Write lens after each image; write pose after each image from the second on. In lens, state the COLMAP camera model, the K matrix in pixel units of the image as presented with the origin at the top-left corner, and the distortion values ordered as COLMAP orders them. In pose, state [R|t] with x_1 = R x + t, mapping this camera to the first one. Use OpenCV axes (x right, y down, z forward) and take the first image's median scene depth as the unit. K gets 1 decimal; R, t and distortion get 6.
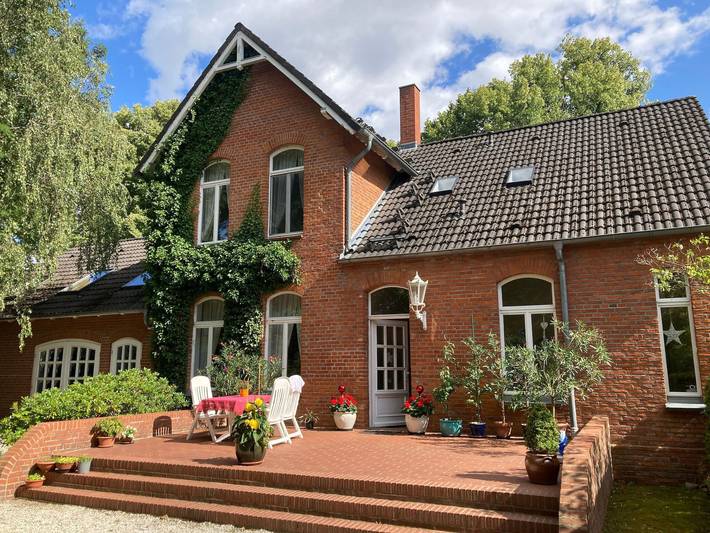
lens RADIAL K [[551.2, 0, 355.0], [0, 551.2, 266.5], [0, 0, 1]] dist [0.008047, 0.002672]
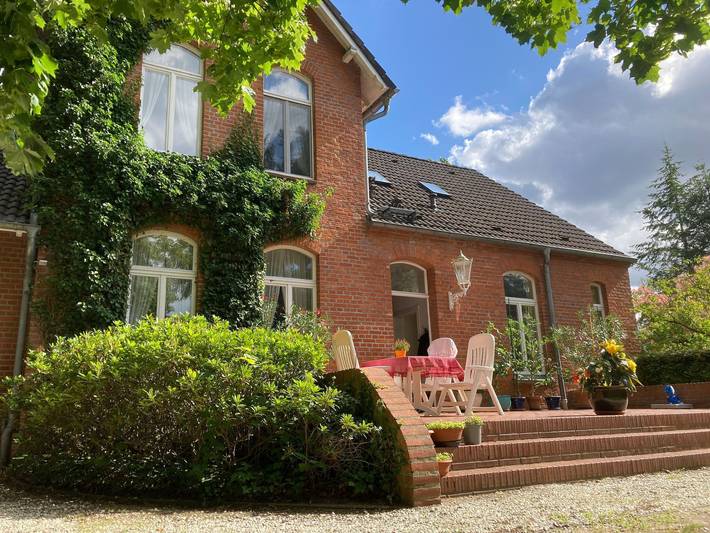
lens RADIAL K [[551.2, 0, 355.0], [0, 551.2, 266.5], [0, 0, 1]] dist [0.008047, 0.002672]
pose [[0.634280, 0.183952, 0.750900, -0.680688], [-0.113745, 0.982915, -0.144710, 0.186042], [-0.764690, 0.006376, 0.644366, 0.463255]]
